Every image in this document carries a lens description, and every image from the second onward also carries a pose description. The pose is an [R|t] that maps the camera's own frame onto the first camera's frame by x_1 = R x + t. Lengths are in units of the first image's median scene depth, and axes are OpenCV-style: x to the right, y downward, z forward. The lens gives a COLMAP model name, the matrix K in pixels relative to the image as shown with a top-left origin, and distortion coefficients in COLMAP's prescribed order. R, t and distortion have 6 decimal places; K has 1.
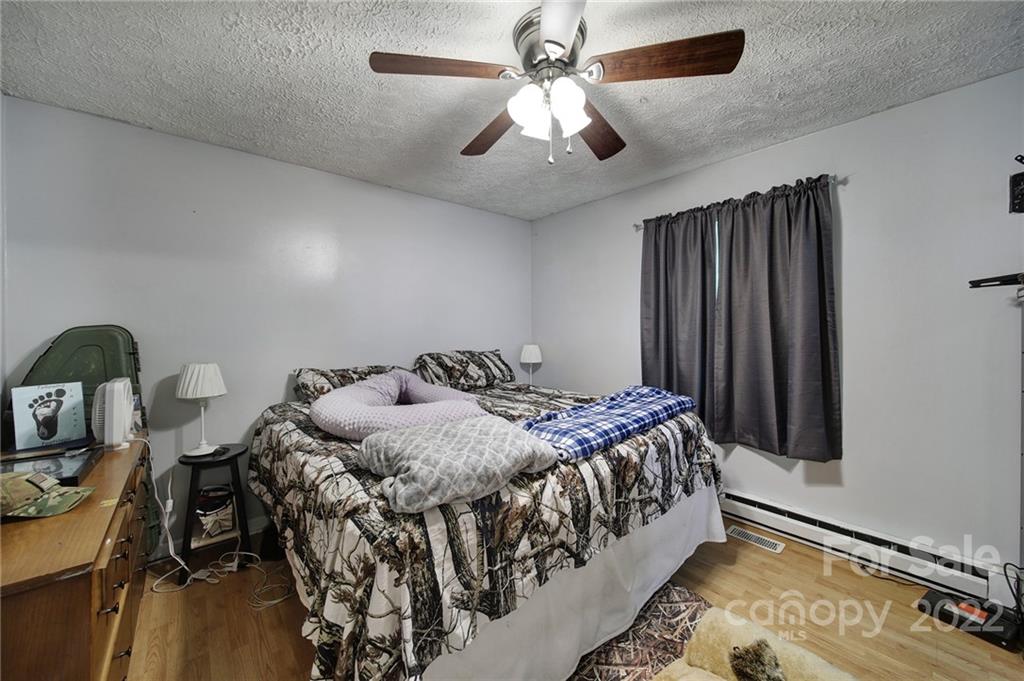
lens RADIAL K [[370.9, 0, 506.6], [0, 370.9, 344.8], [0, 0, 1]] dist [-0.002091, -0.000494]
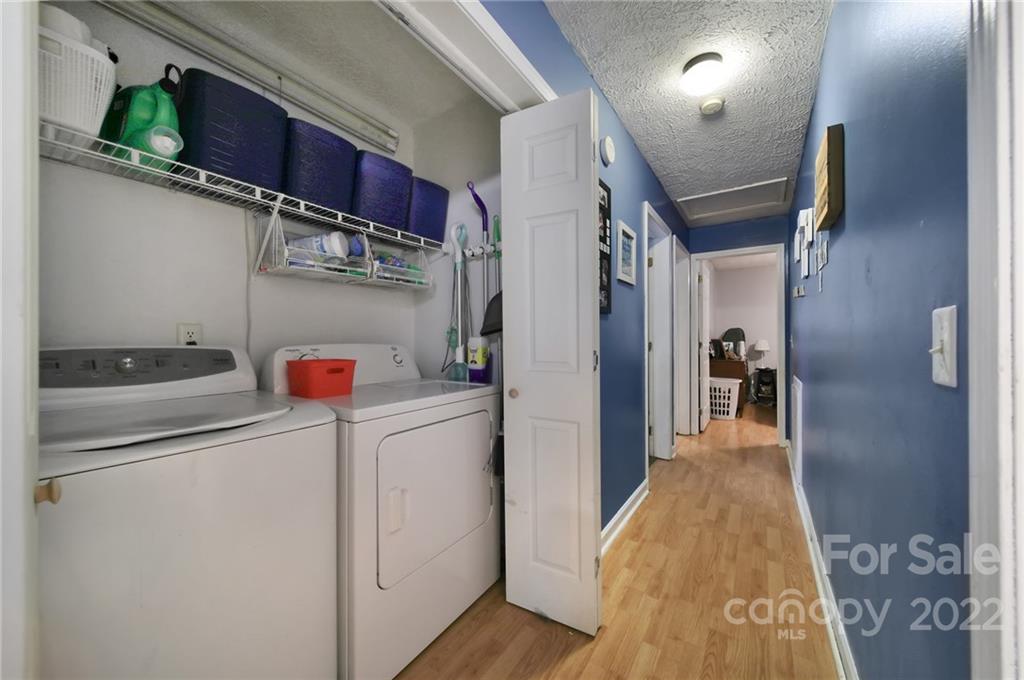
lens RADIAL K [[360.5, 0, 509.6], [0, 360.5, 341.5], [0, 0, 1]] dist [-0.001207, -0.000178]
pose [[0.241799, 0.000606, -0.970326, 2.013166], [-0.025305, 0.999664, -0.005681, 0.178794], [0.969996, 0.025928, 0.241733, -2.259990]]
